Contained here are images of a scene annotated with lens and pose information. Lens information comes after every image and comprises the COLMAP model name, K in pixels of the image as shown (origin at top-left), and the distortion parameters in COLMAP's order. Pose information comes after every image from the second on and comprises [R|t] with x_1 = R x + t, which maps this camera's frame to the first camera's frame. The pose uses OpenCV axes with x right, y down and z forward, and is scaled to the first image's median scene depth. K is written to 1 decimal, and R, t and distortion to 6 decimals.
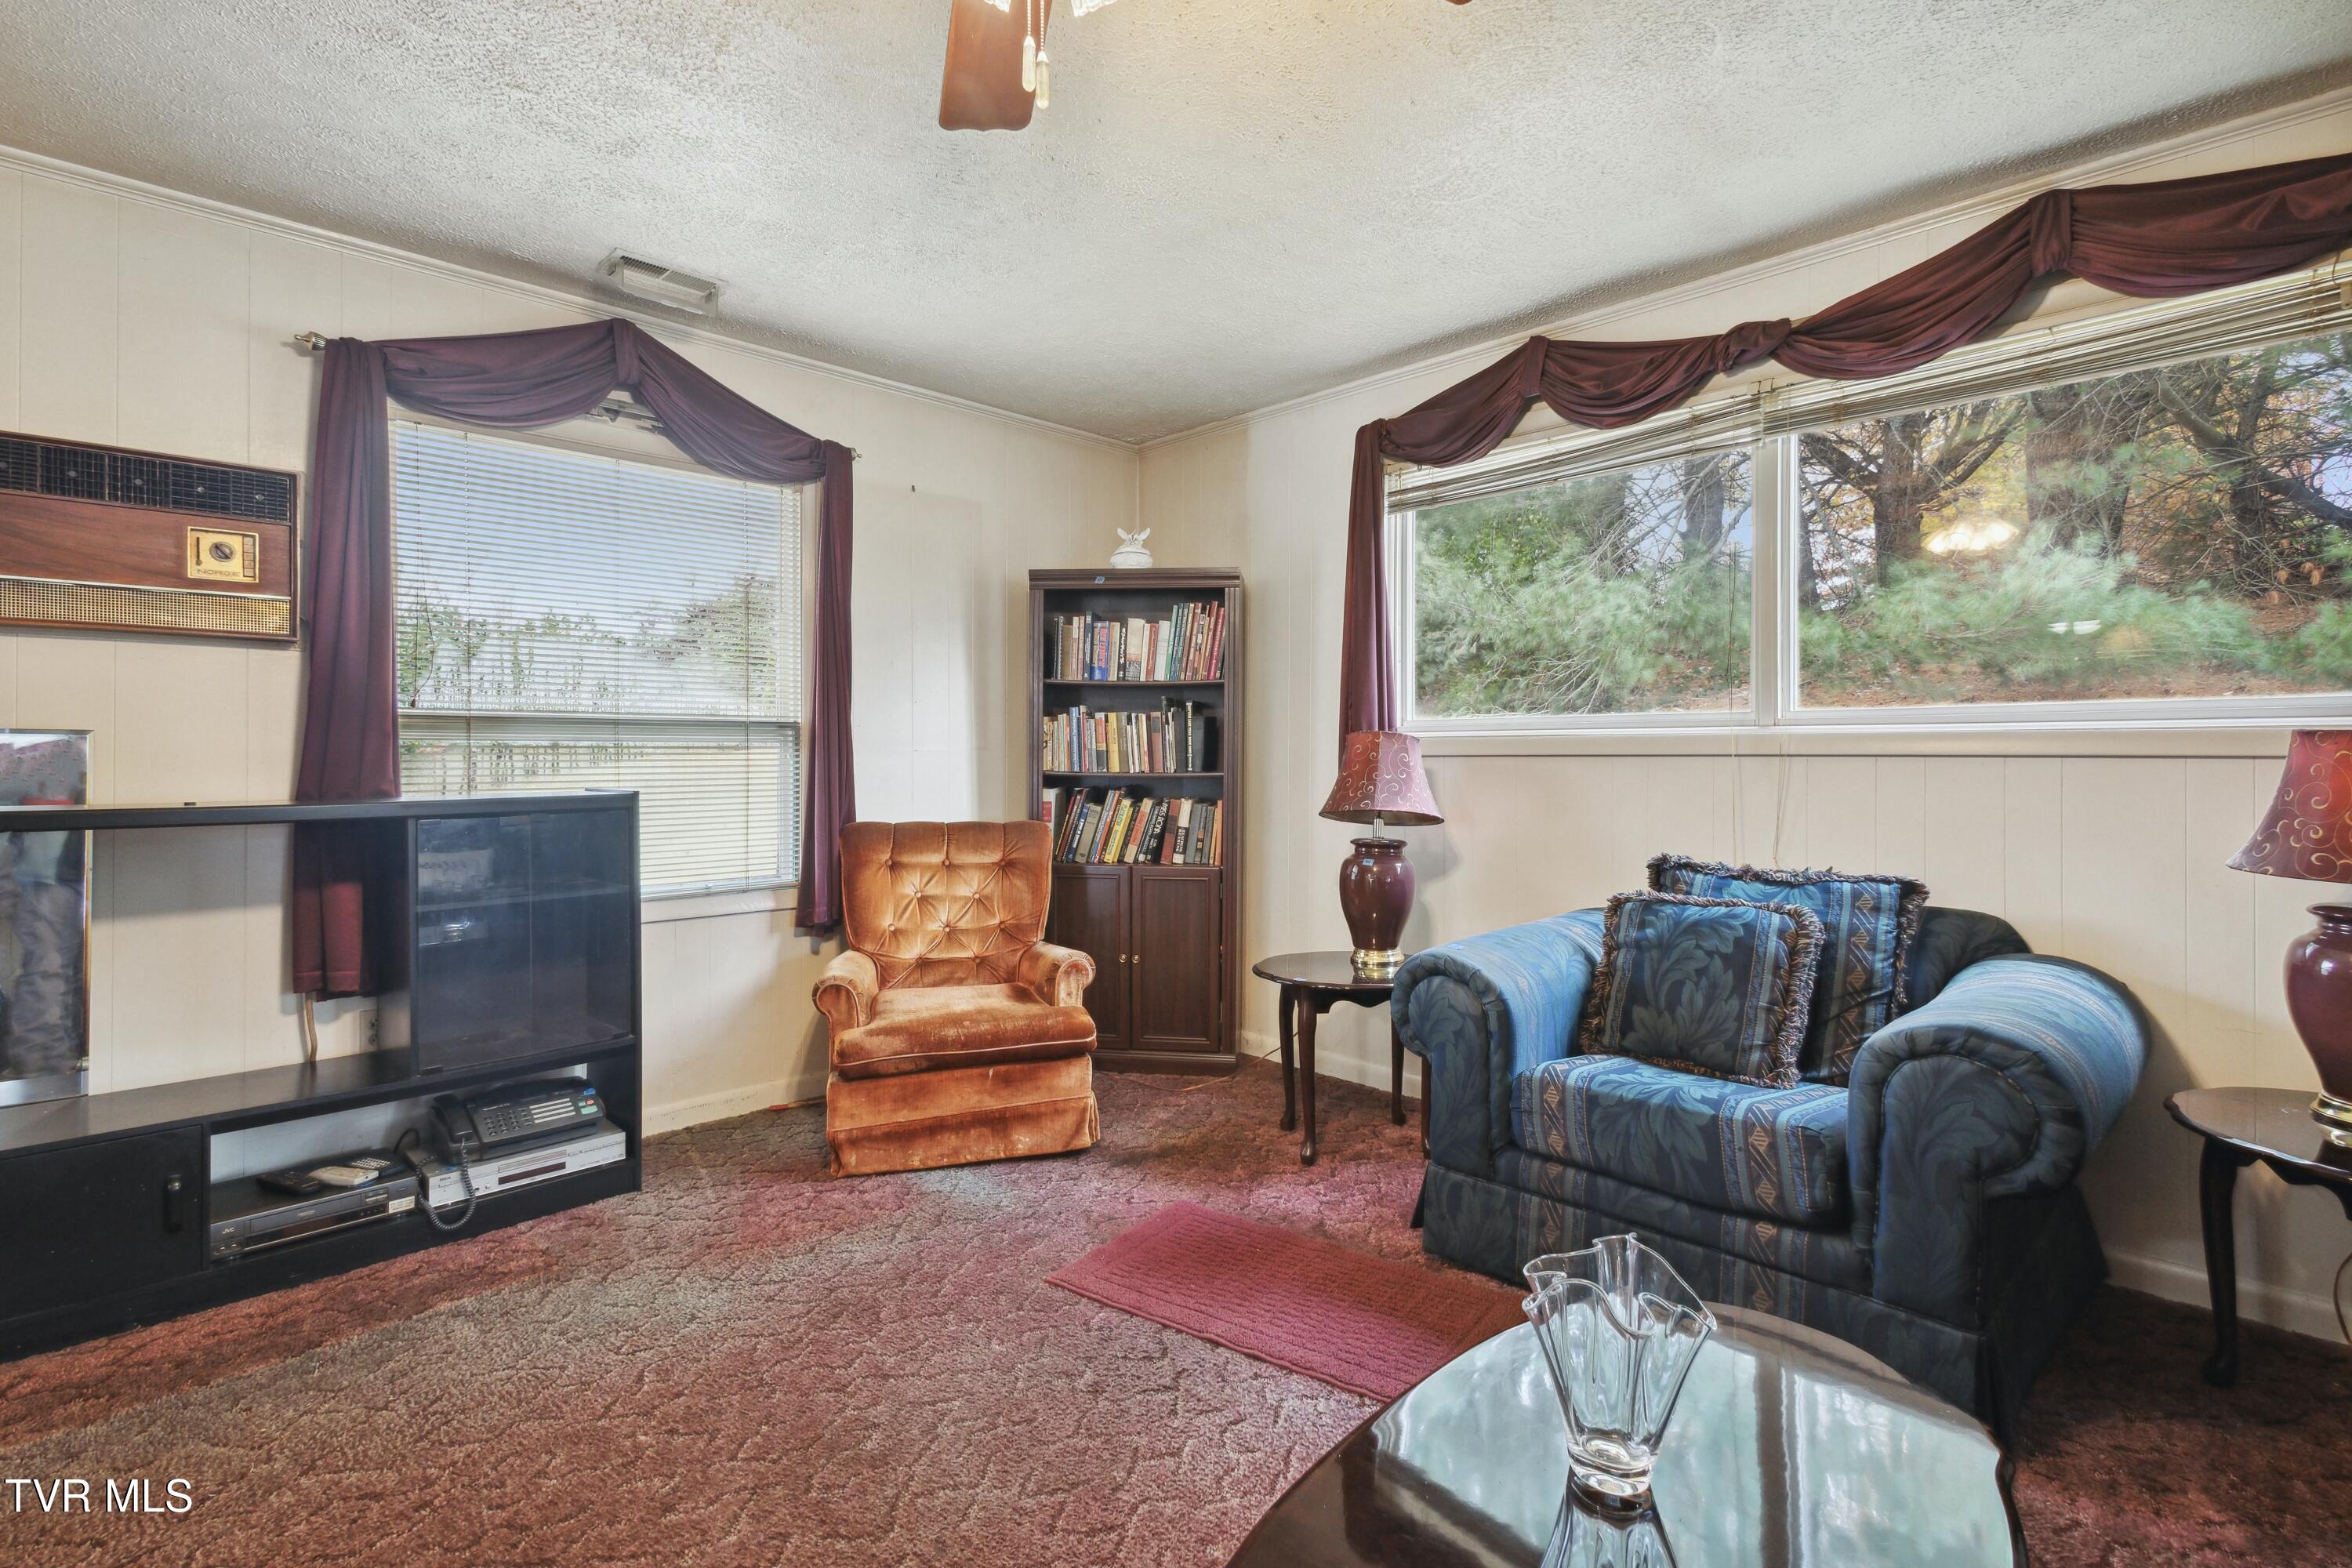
lens RADIAL K [[1087.0, 0, 1177.5], [0, 1087.0, 766.2], [0, 0, 1]] dist [0.000485, -0.000127]
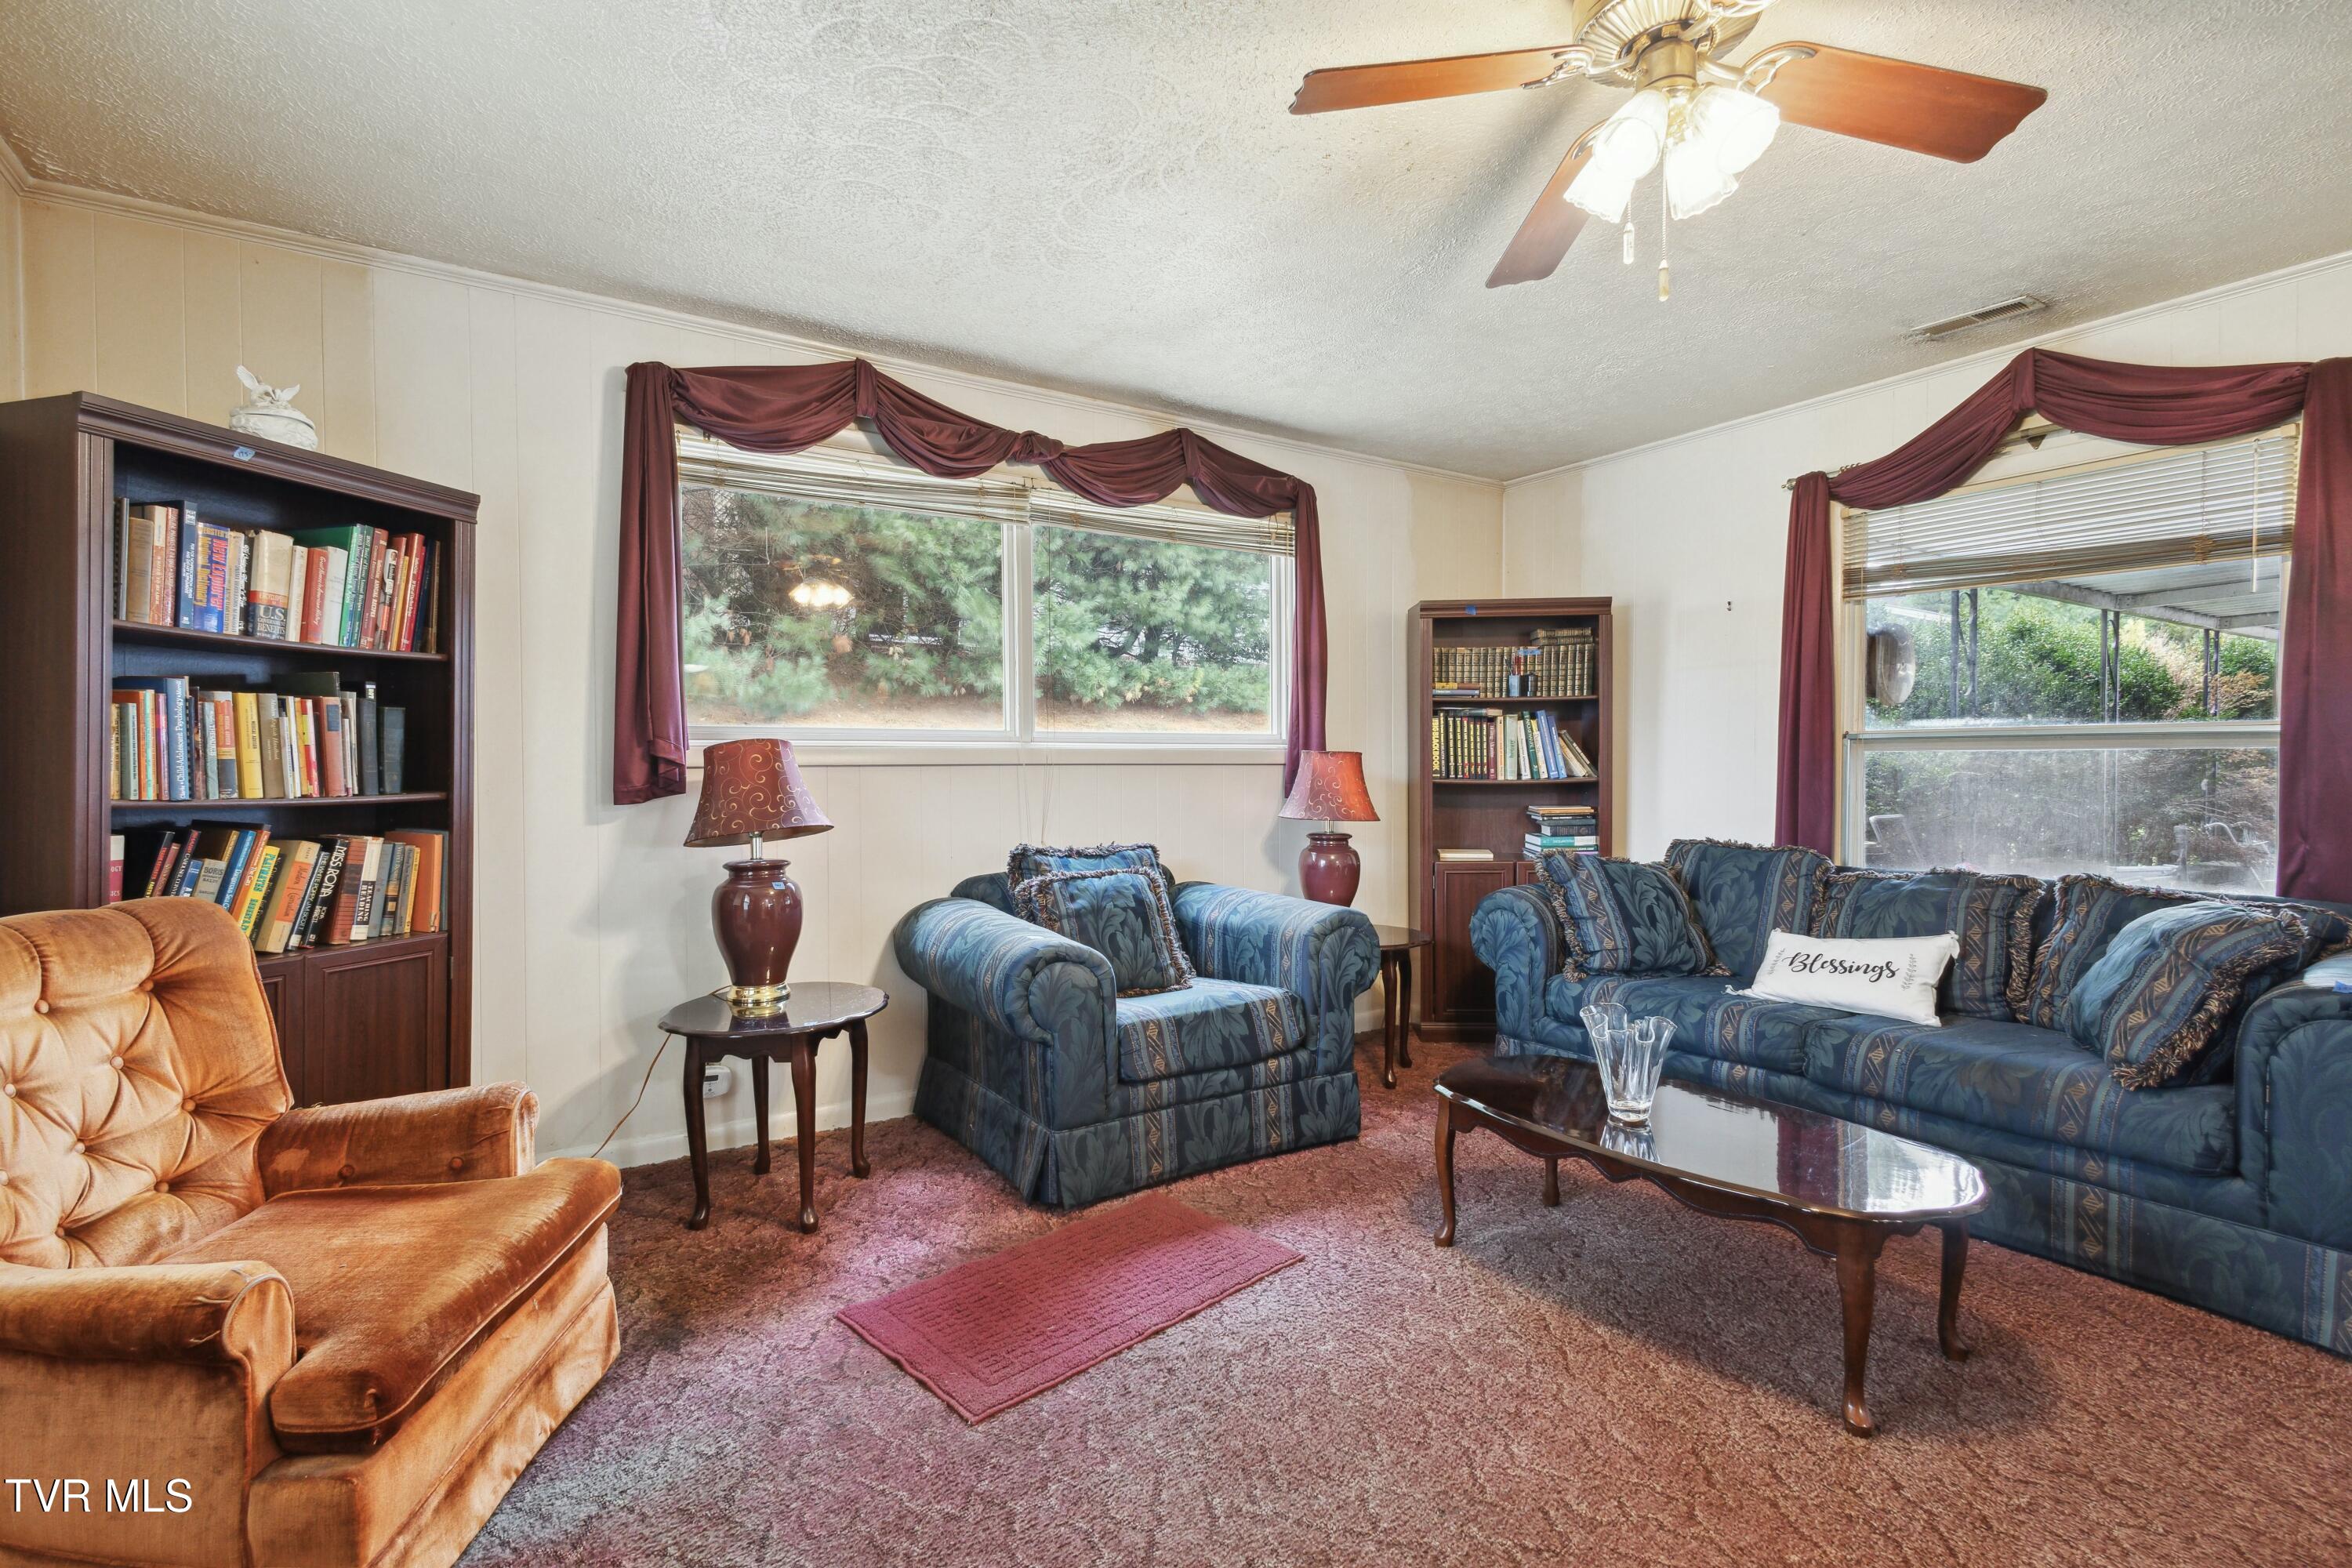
lens RADIAL K [[1060.6, 0, 1176.7], [0, 1060.6, 796.9], [0, 0, 1]] dist [0.002101, 0.000059]
pose [[0.207741, -0.034745, 0.977567, -0.586230], [0.011297, 0.999388, 0.033119, -0.009696], [-0.978119, 0.004163, 0.208006, 0.480317]]
